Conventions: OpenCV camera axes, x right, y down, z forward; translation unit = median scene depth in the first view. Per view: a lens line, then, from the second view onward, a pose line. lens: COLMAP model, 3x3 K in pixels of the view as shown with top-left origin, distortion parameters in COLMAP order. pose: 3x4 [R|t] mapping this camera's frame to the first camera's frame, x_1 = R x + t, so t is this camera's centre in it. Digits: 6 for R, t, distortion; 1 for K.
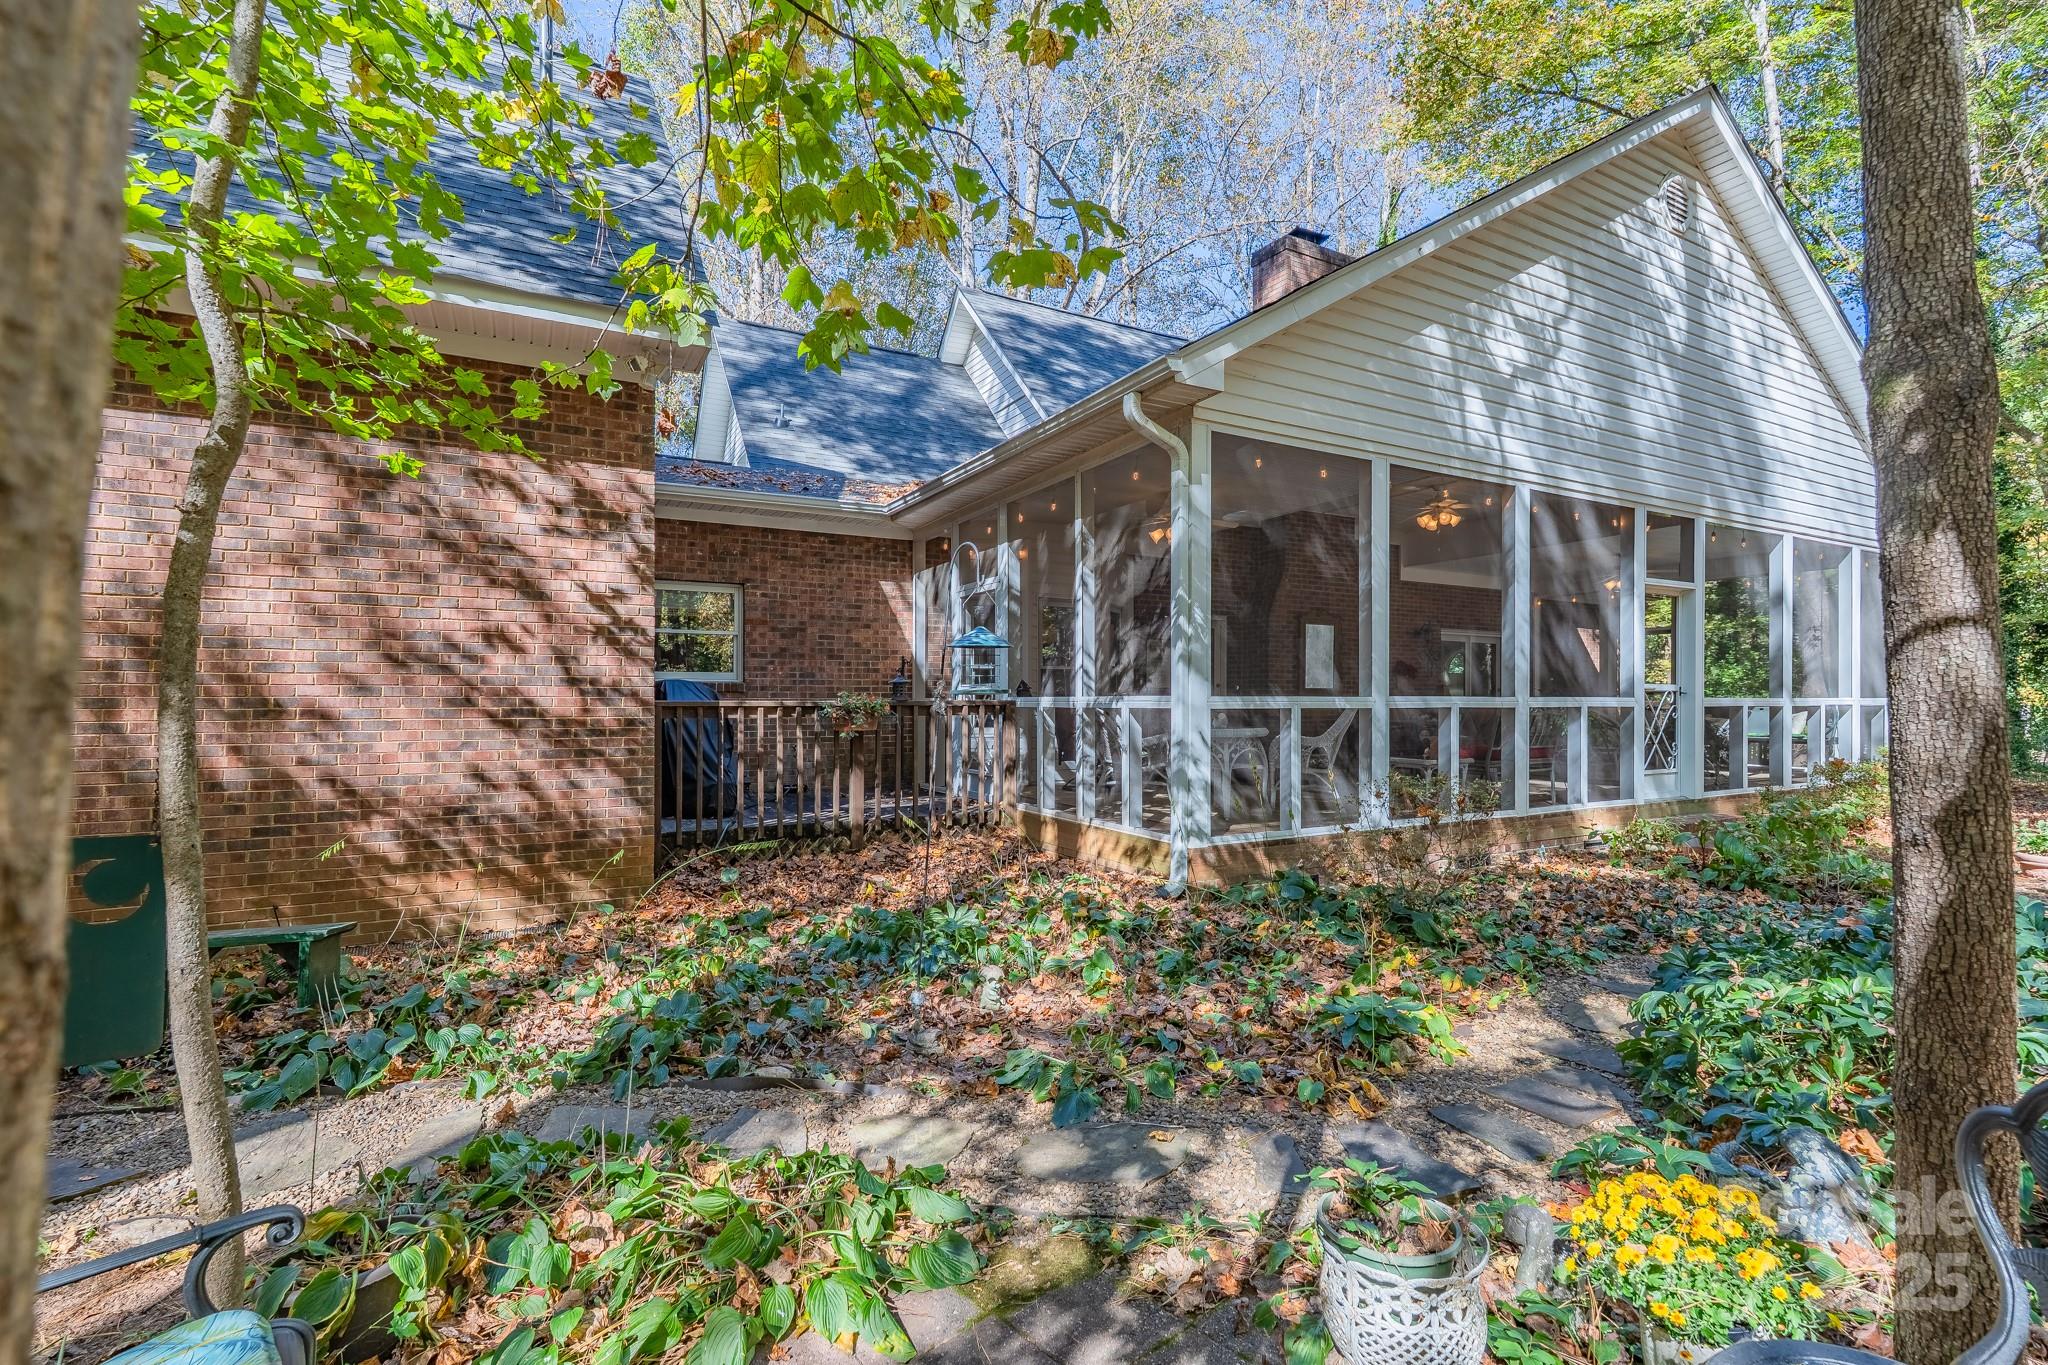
lens RADIAL K [[907.3, 0, 1024.3], [0, 907.3, 701.2], [0, 0, 1]] dist [-0.001589, -0.000520]
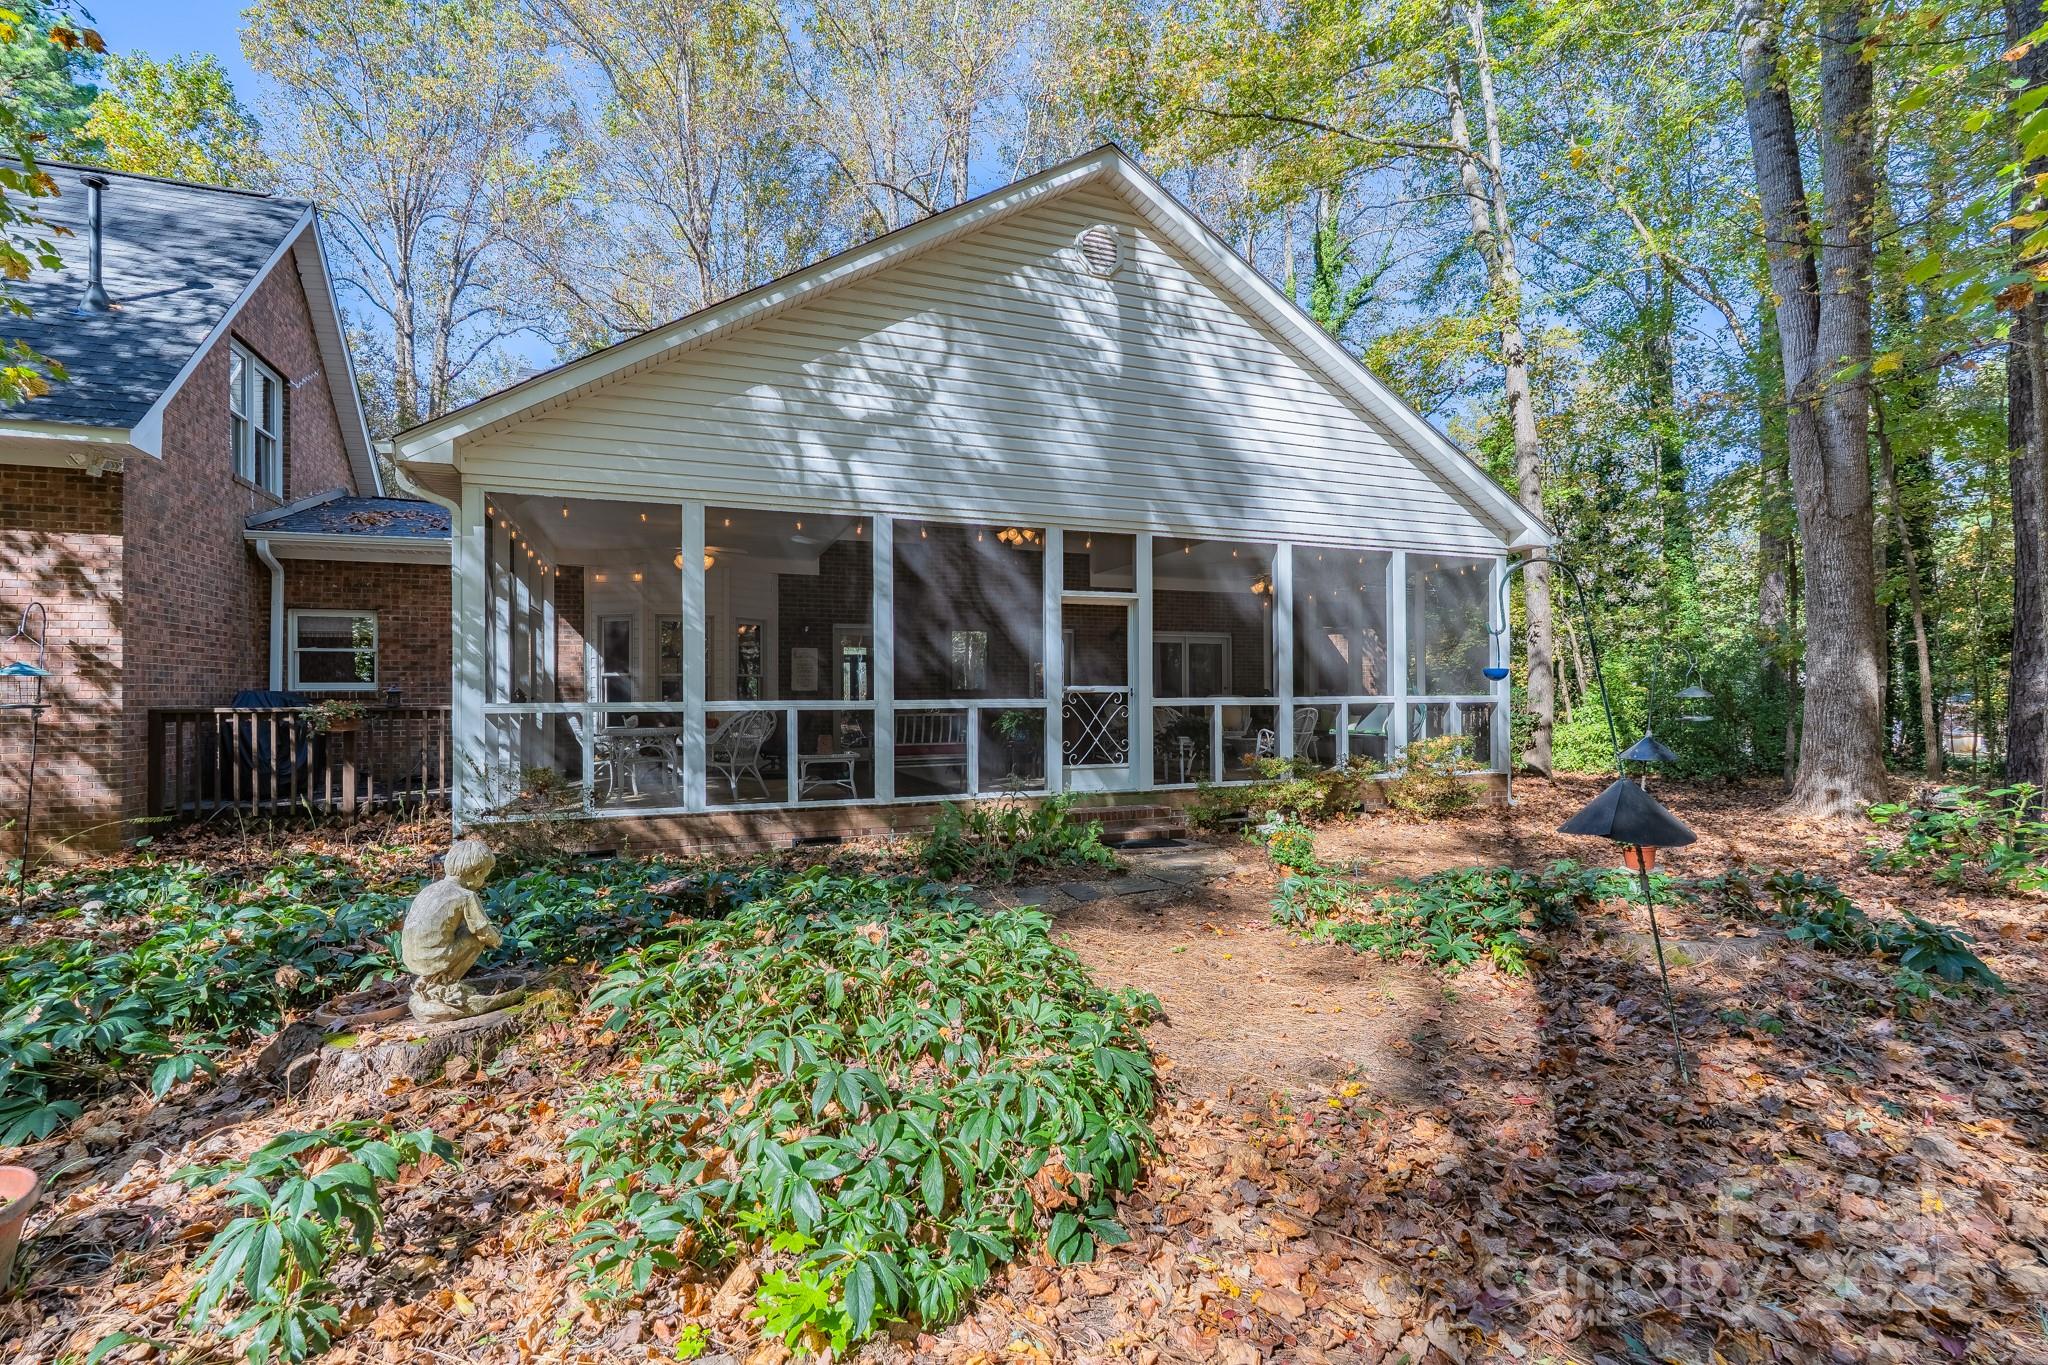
lens RADIAL K [[907.3, 0, 1031.2], [0, 907.3, 694.1], [0, 0, 1]] dist [-0.001589, -0.000520]
pose [[0.992403, -0.010263, -0.122602, 0.892251], [0.009207, 0.999915, -0.009183, 0.000596], [0.122686, 0.007984, 0.992413, -0.119402]]
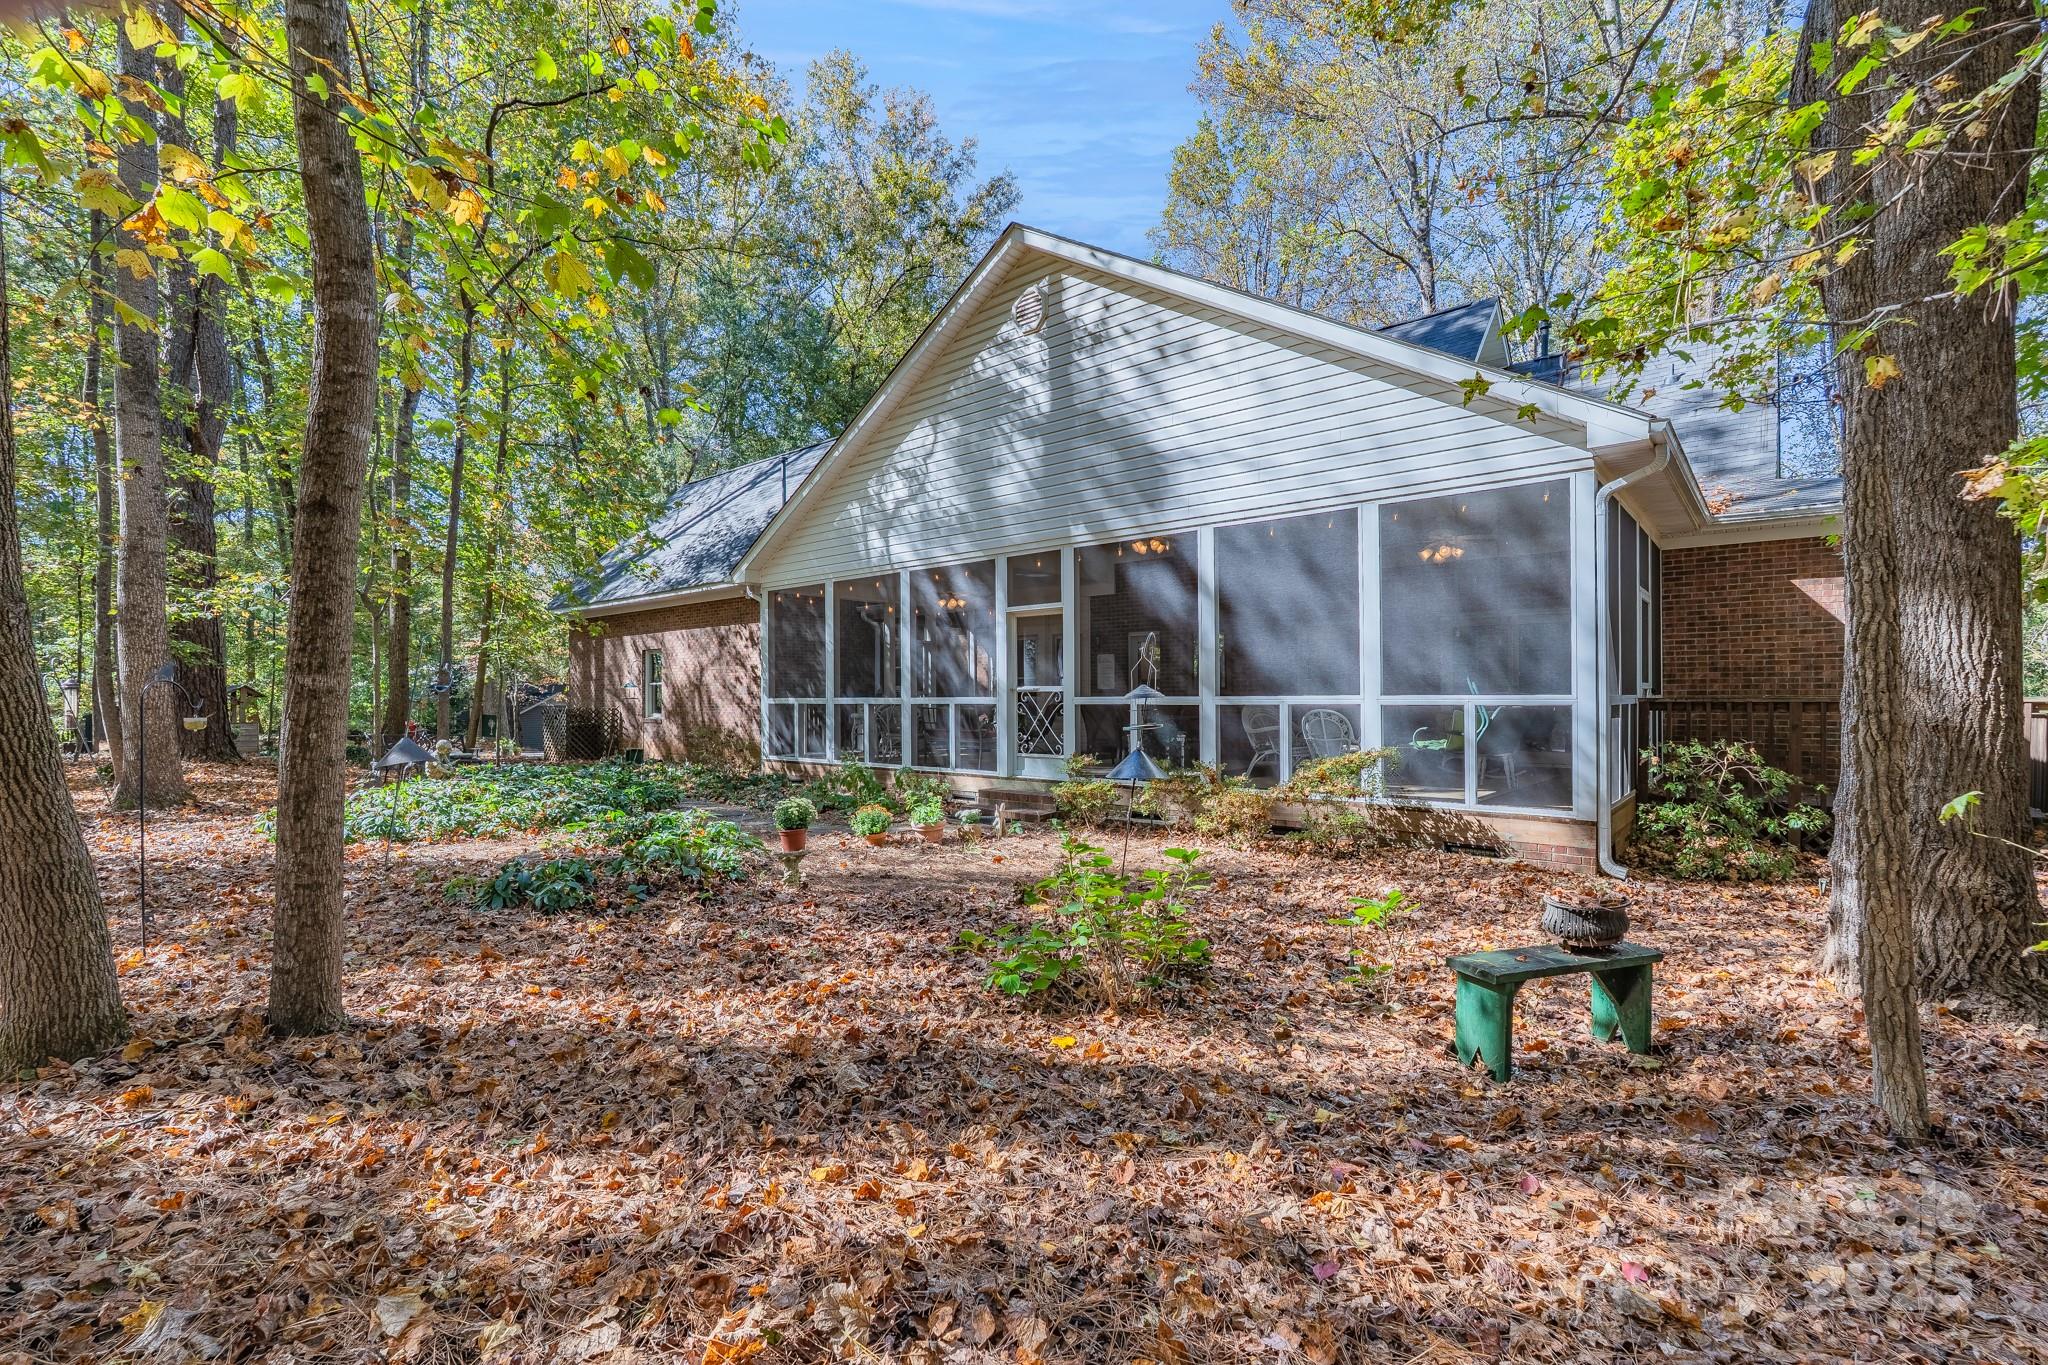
lens RADIAL K [[907.3, 0, 1031.4], [0, 907.3, 683.0], [0, 0, 1]] dist [-0.001589, -0.000520]
pose [[0.361183, -0.018537, -0.932311, 2.221589], [0.003060, 0.999821, -0.018694, 0.000098], [0.932490, 0.003899, 0.361175, 0.632053]]
